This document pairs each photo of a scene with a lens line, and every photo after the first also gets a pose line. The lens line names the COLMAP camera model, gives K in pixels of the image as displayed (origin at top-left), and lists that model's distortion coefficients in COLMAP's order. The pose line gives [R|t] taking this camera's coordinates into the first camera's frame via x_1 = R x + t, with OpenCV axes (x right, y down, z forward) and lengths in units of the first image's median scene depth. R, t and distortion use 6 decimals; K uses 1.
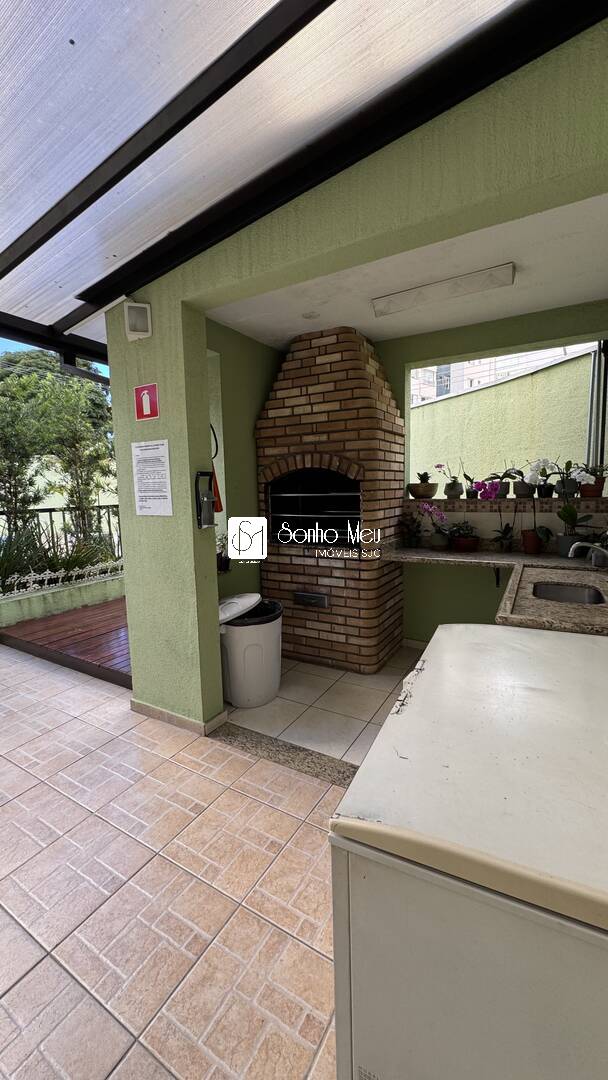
lens RADIAL K [[431.3, 0, 301.8], [0, 431.3, 541.7], [0, 0, 1]] dist [-0.004585, 0.000735]
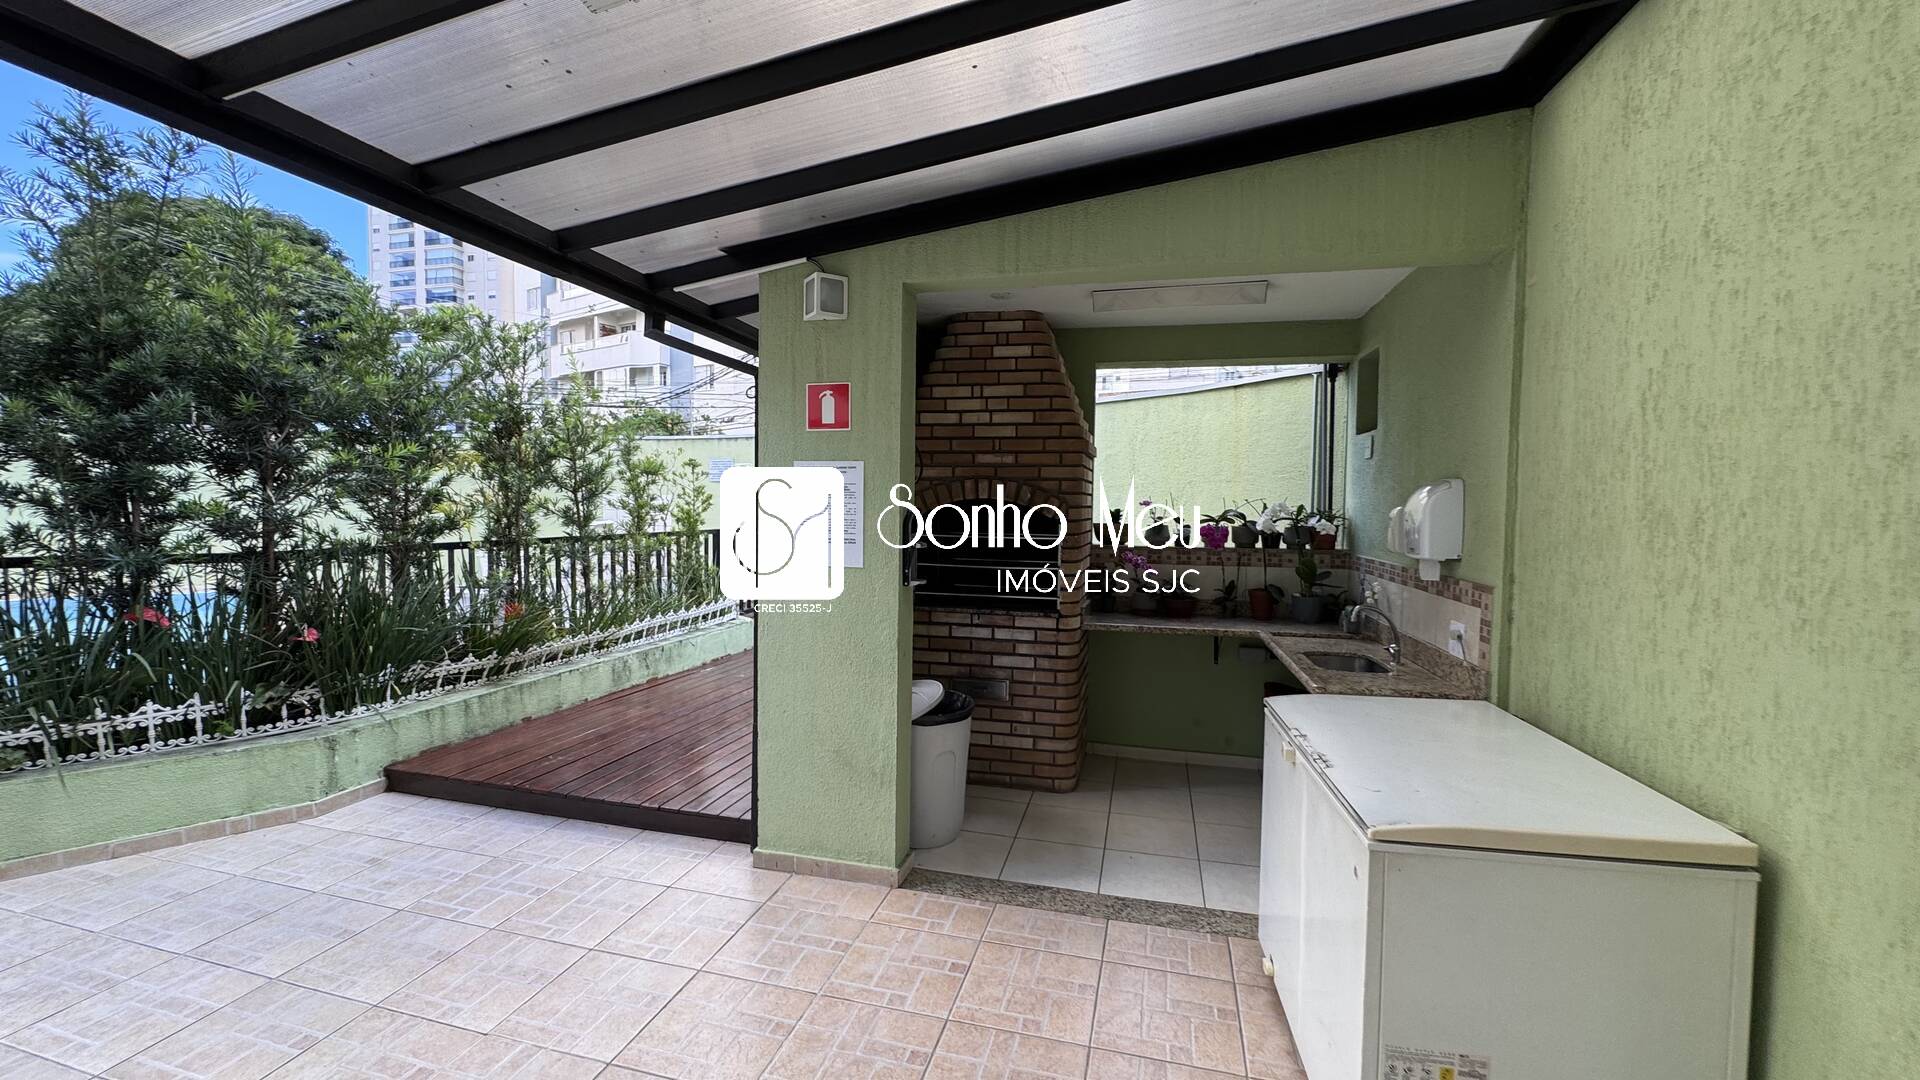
lens RADIAL K [[766.8, 0, 958.6], [0, 766.8, 543.0], [0, 0, 1]] dist [-0.004585, 0.000735]
pose [[0.959417, 0.021938, 0.281138, -0.399999], [-0.000084, 0.996991, -0.077513, -0.002502], [-0.281992, 0.074344, 0.956532, -0.196191]]
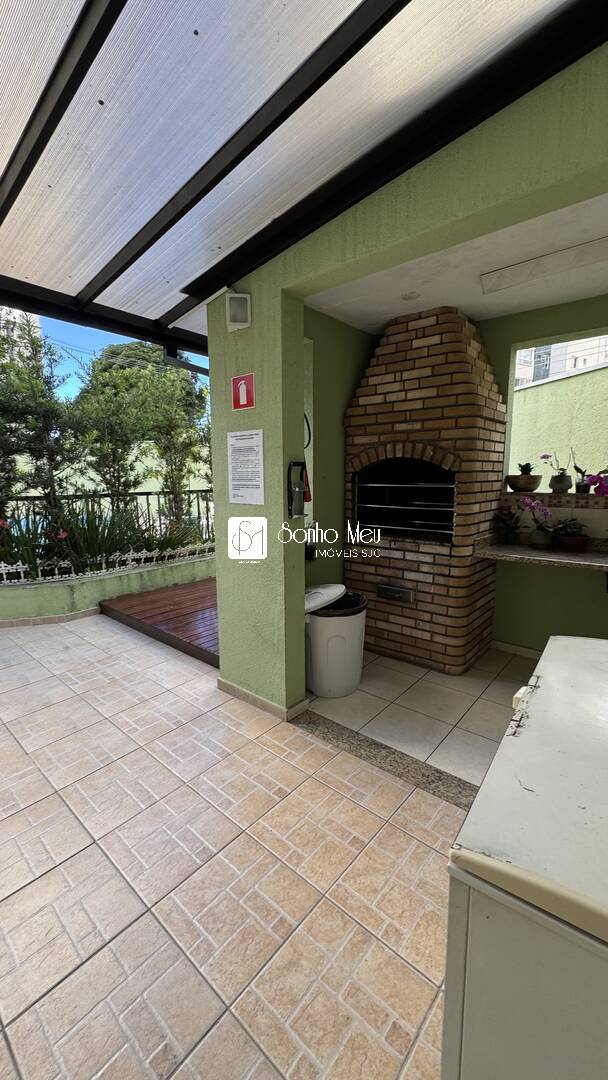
lens RADIAL K [[431.3, 0, 301.8], [0, 431.3, 541.5], [0, 0, 1]] dist [-0.004585, 0.000735]
pose [[0.984314, 0.042583, -0.171211, -0.027768], [-0.037094, 0.998694, 0.035132, -0.010158], [0.172484, -0.028230, 0.984608, 0.009698]]
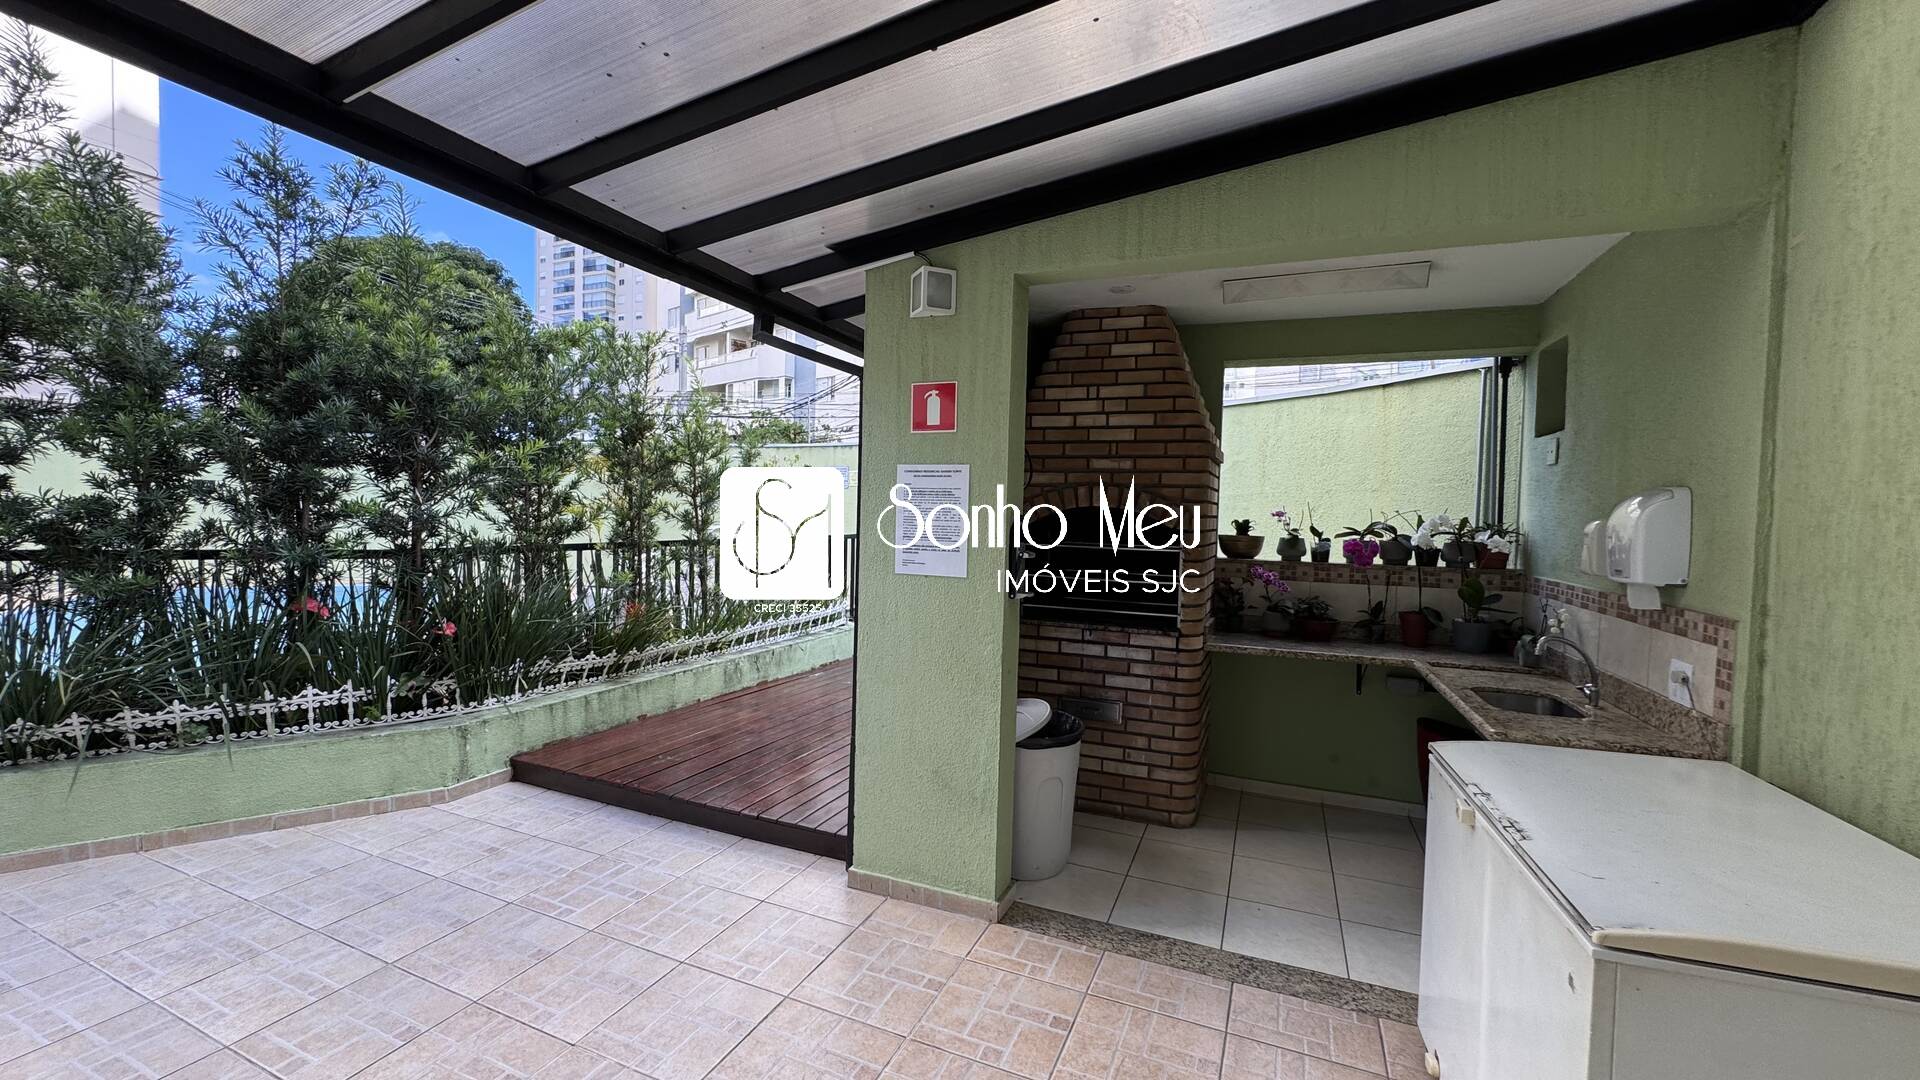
lens RADIAL K [[766.8, 0, 958.4], [0, 766.8, 542.4], [0, 0, 1]] dist [-0.004585, 0.000735]
pose [[0.989576, 0.042476, 0.137603, -0.379108], [-0.030454, 0.995626, -0.088324, -0.007574], [-0.140752, 0.083213, 0.986542, -0.132605]]
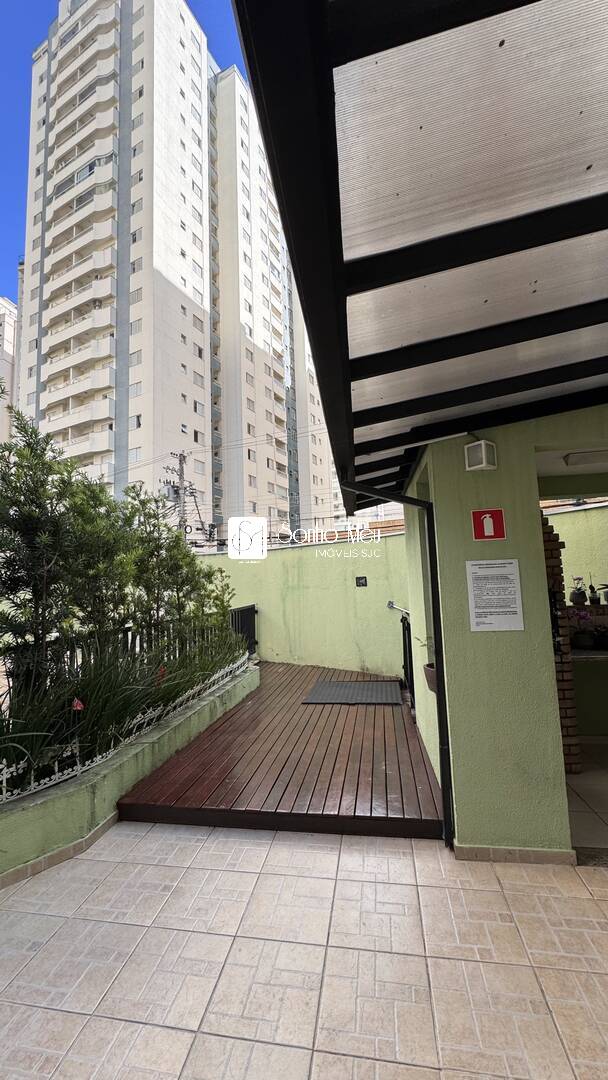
lens RADIAL K [[431.3, 0, 305.6], [0, 431.3, 541.5], [0, 0, 1]] dist [-0.004585, 0.000735]
pose [[0.928402, 0.028021, 0.370520, -0.940198], [0.061905, 0.971553, -0.228589, -0.050632], [-0.366385, 0.235159, 0.900257, 0.162850]]
